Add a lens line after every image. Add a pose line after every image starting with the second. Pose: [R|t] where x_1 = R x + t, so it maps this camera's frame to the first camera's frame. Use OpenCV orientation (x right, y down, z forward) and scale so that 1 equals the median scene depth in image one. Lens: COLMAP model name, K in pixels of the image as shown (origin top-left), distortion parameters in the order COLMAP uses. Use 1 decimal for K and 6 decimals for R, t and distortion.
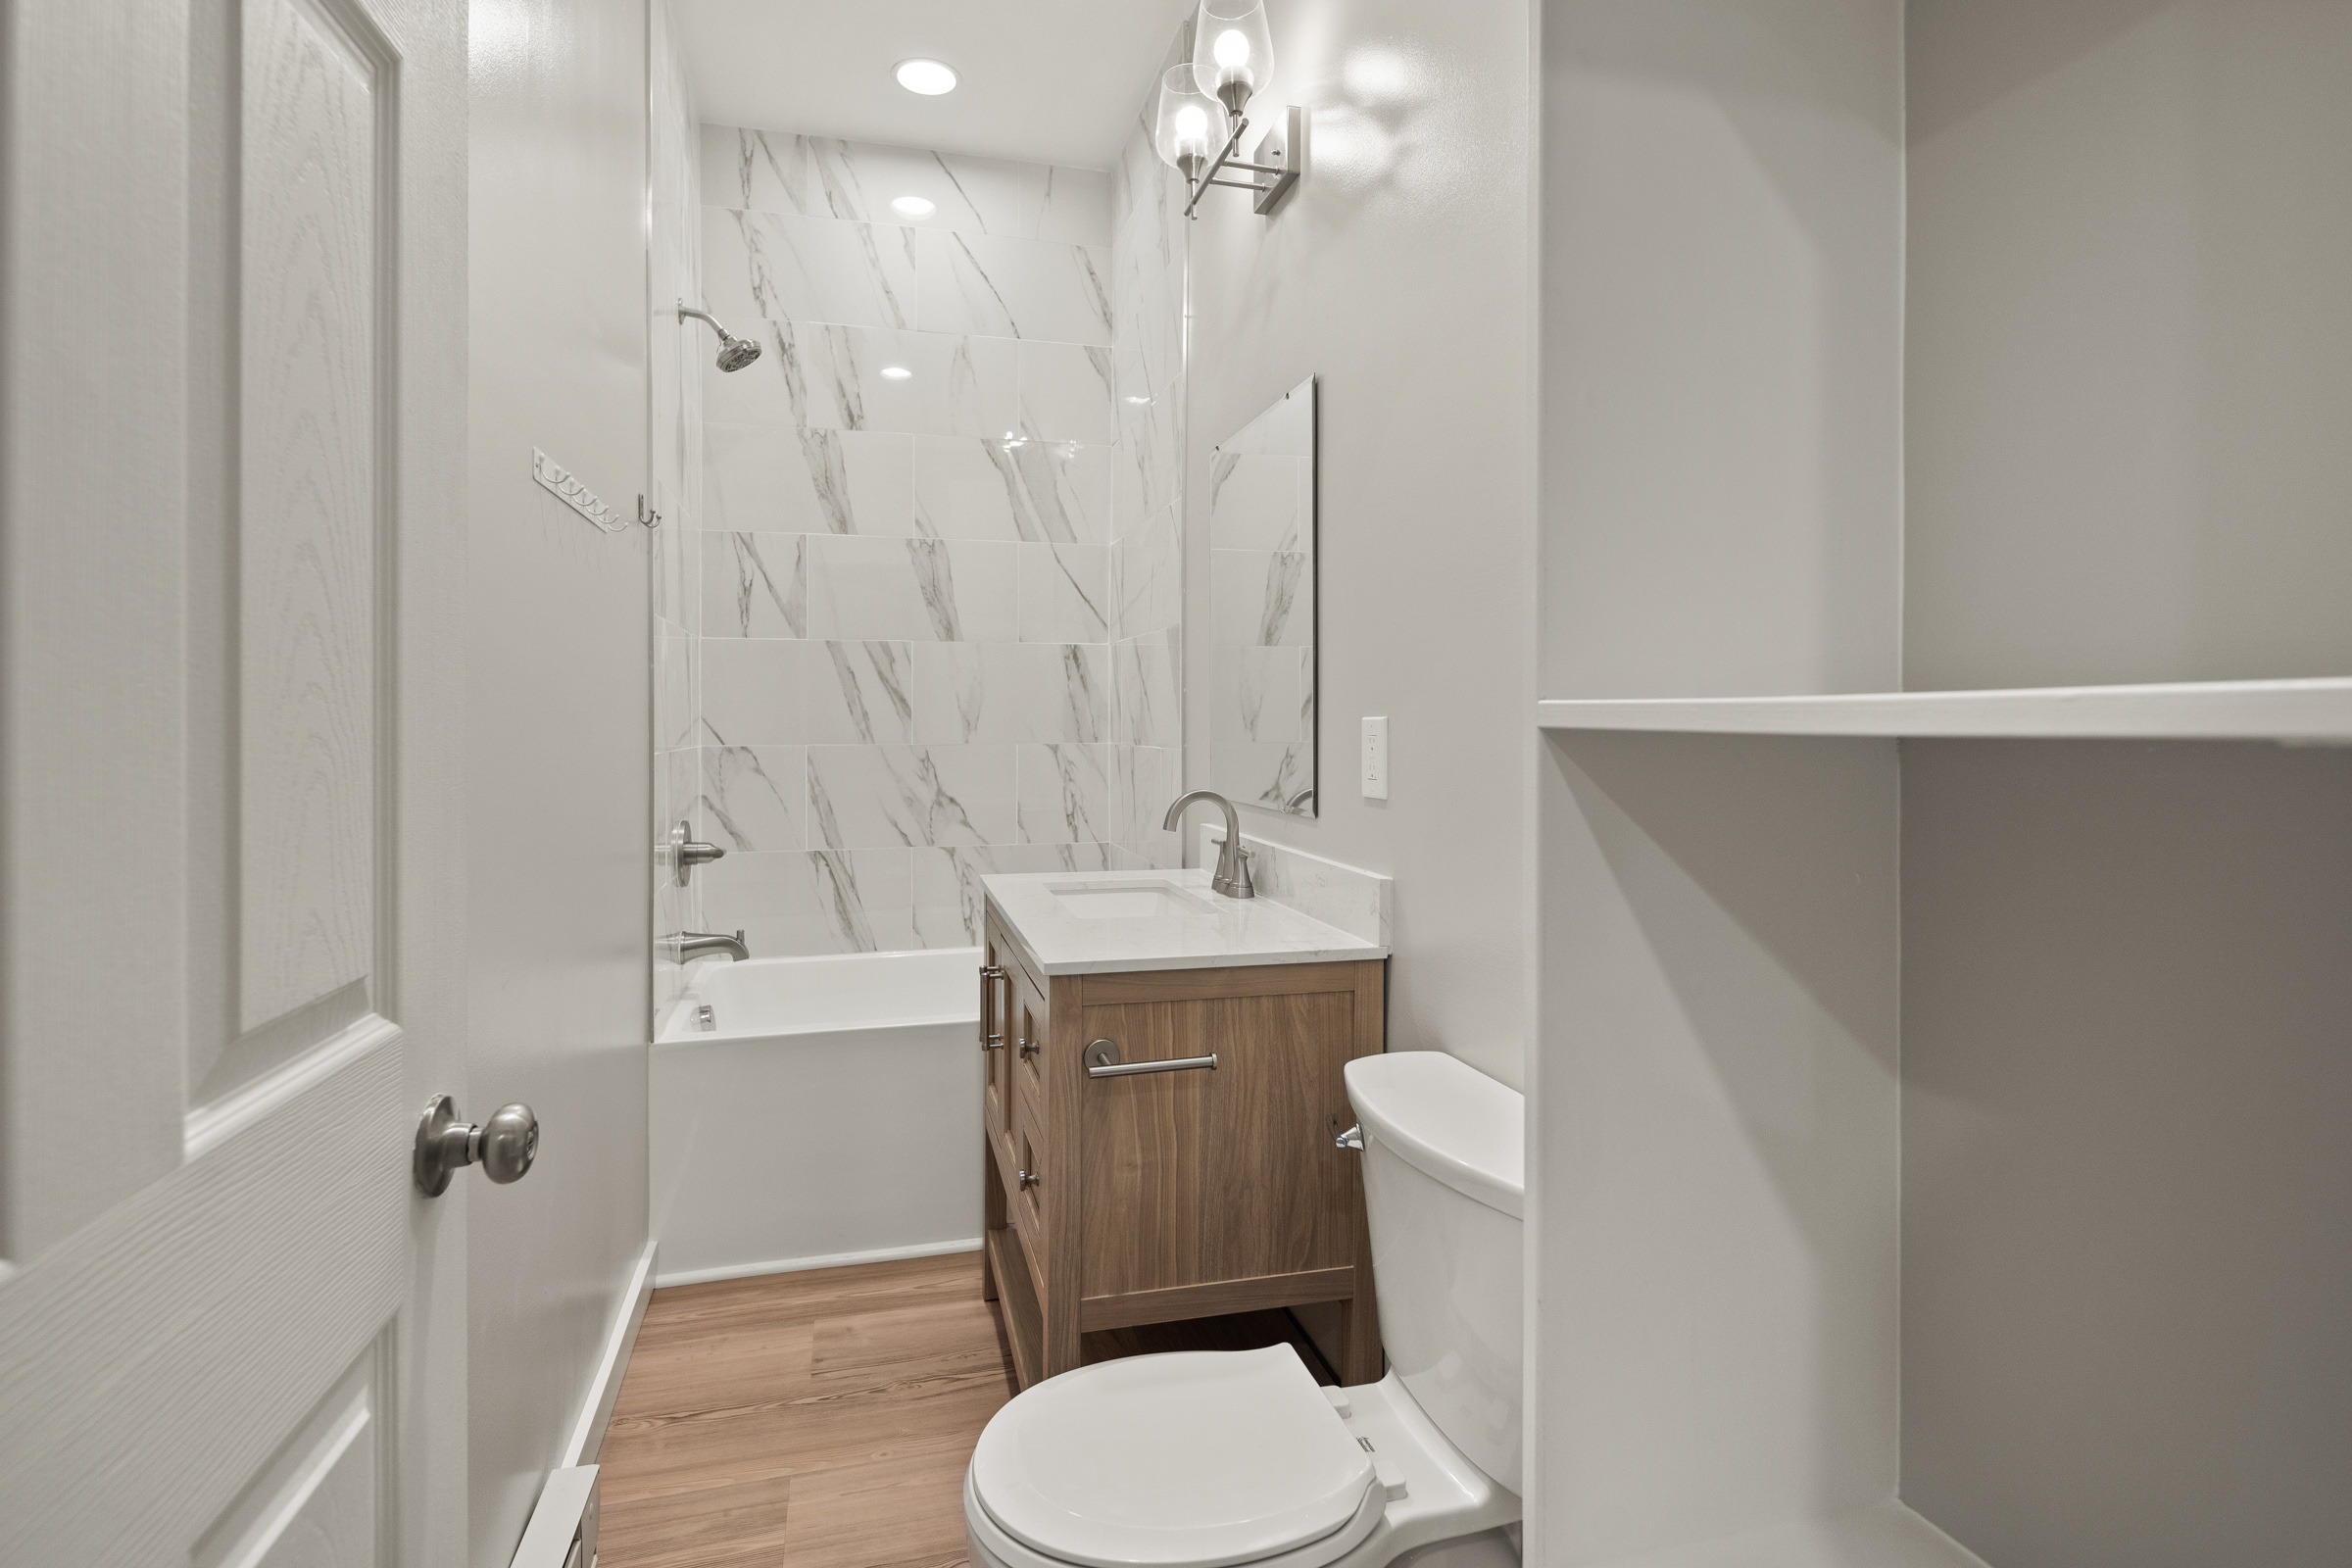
lens RADIAL K [[1152.6, 0, 1173.7], [0, 1152.6, 768.0], [0, 0, 1]] dist [0.007048, -0.005394]
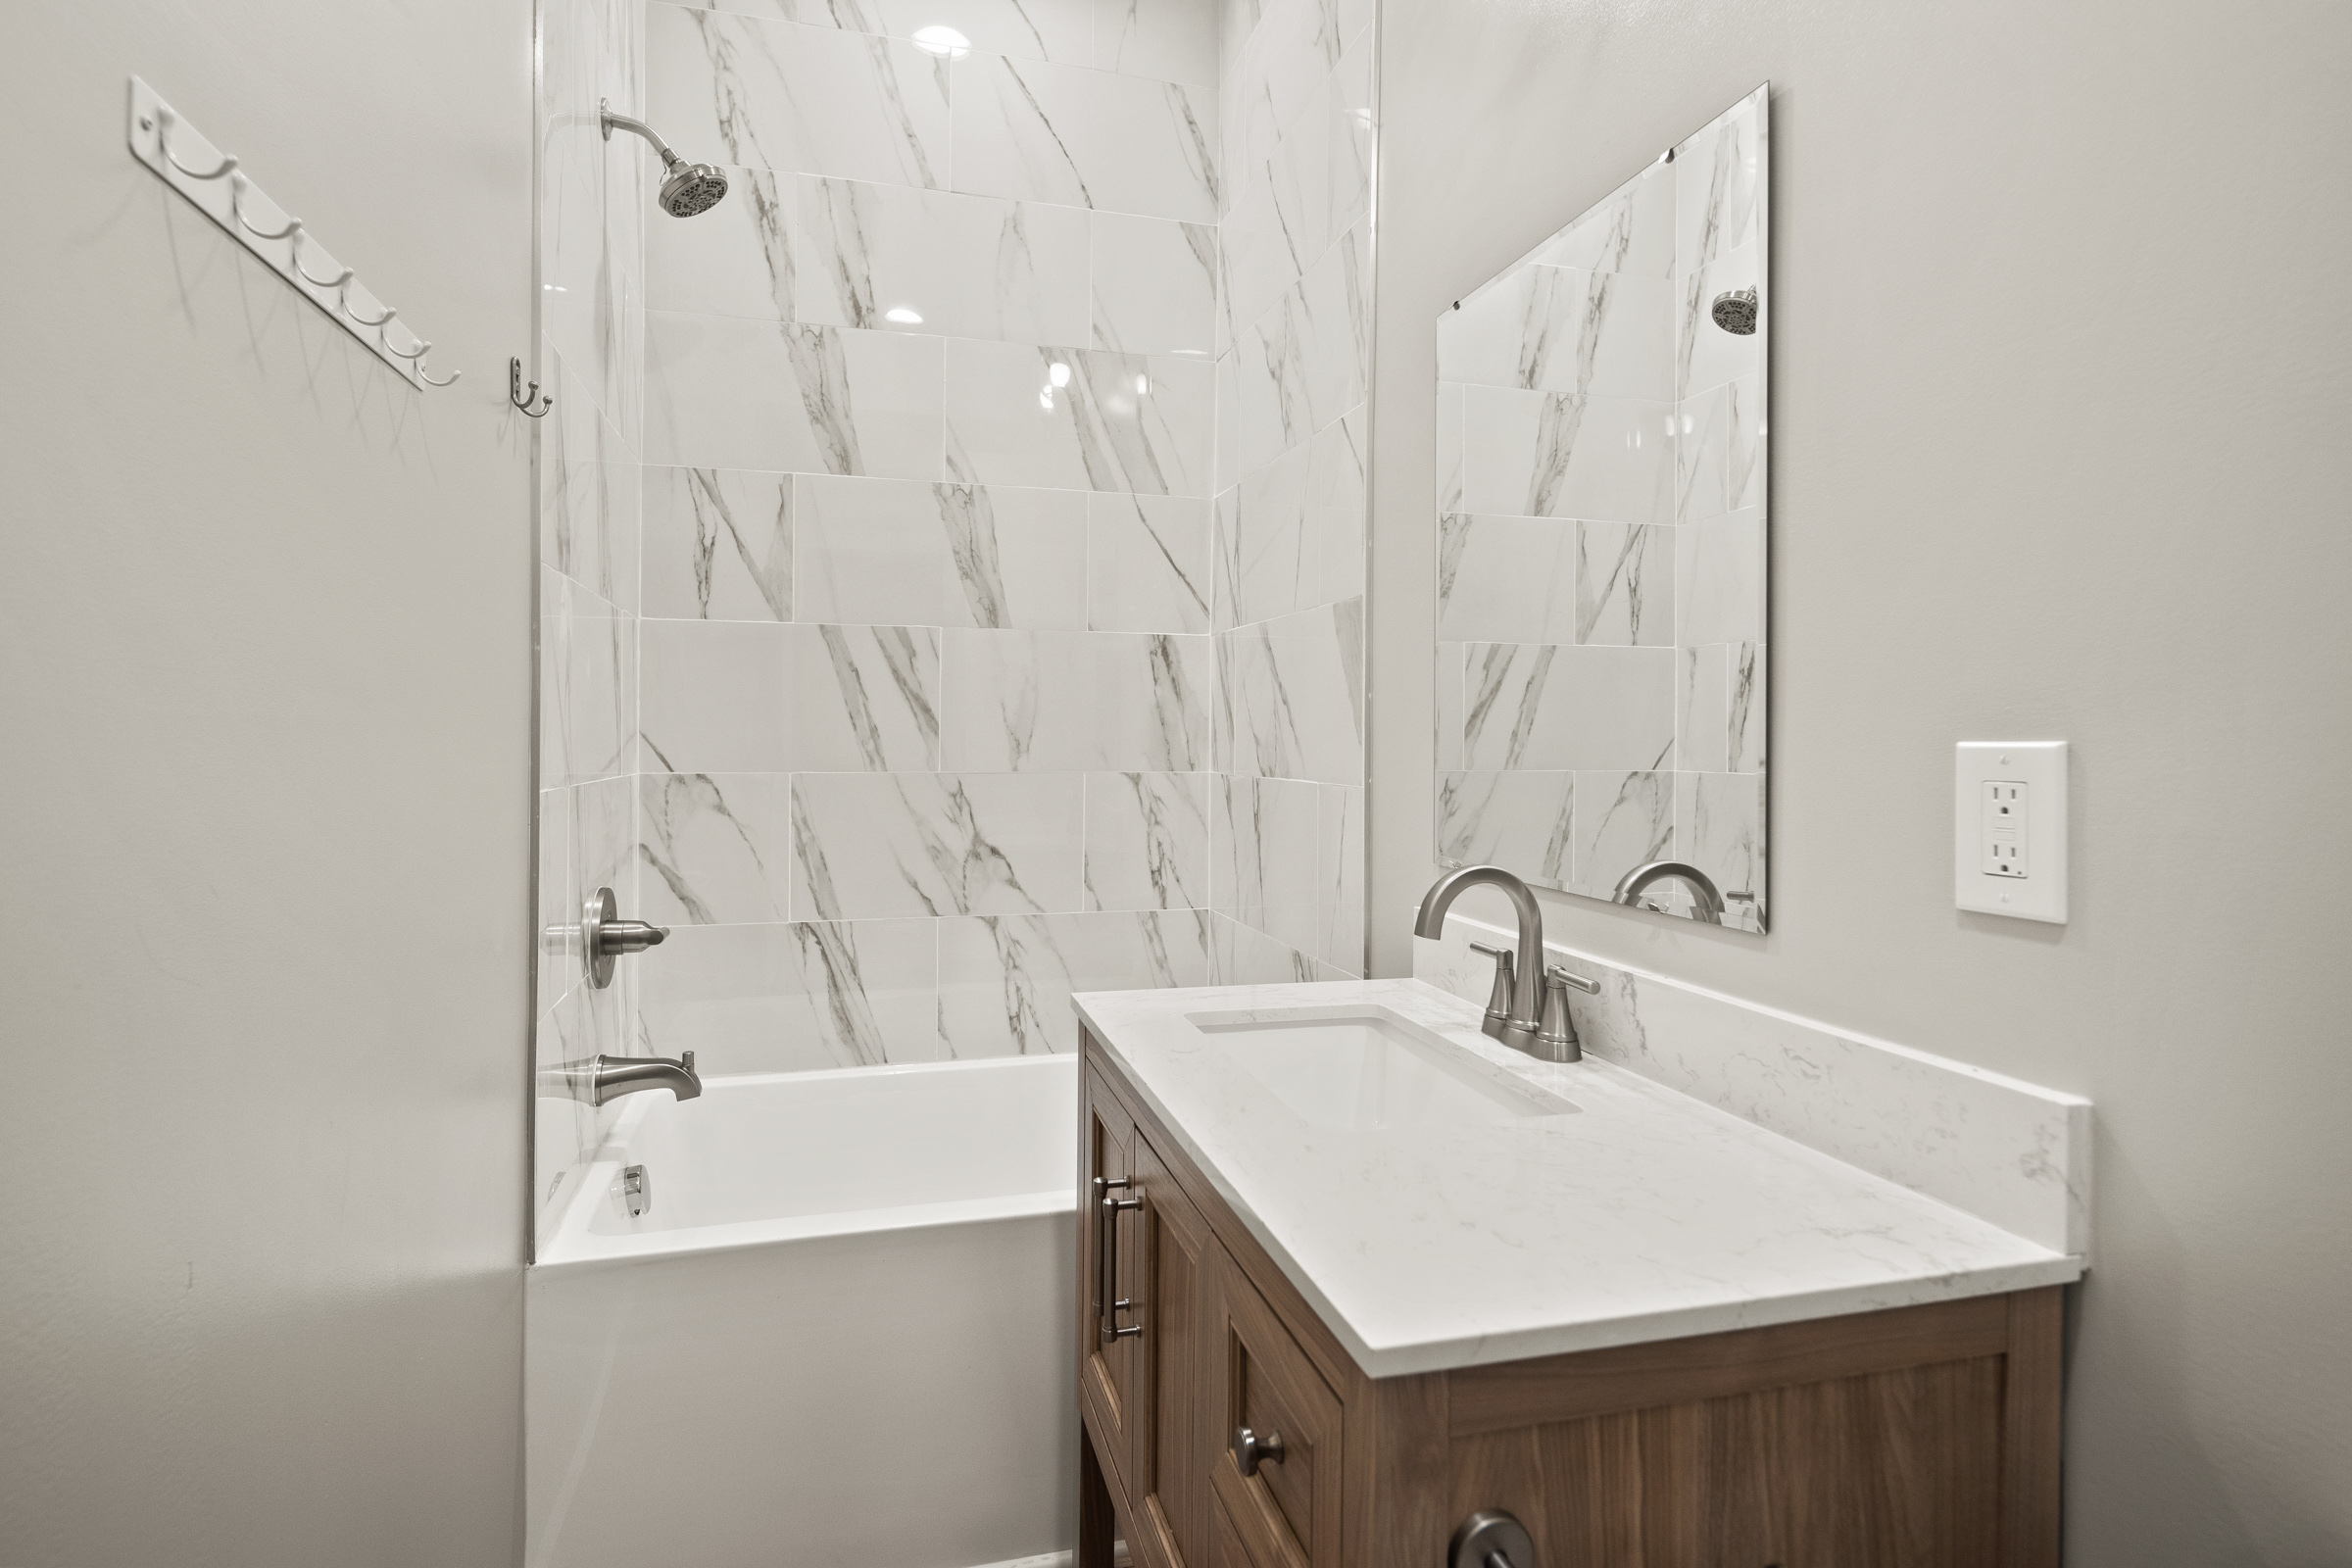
lens RADIAL K [[1152.6, 0, 1168.1], [0, 1152.6, 780.6], [0, 0, 1]] dist [0.007048, -0.005394]
pose [[0.999952, 0.007159, 0.006680, -0.094486], [-0.007127, 0.999963, -0.004794, -0.013537], [-0.006714, 0.004746, 0.999966, 0.300822]]
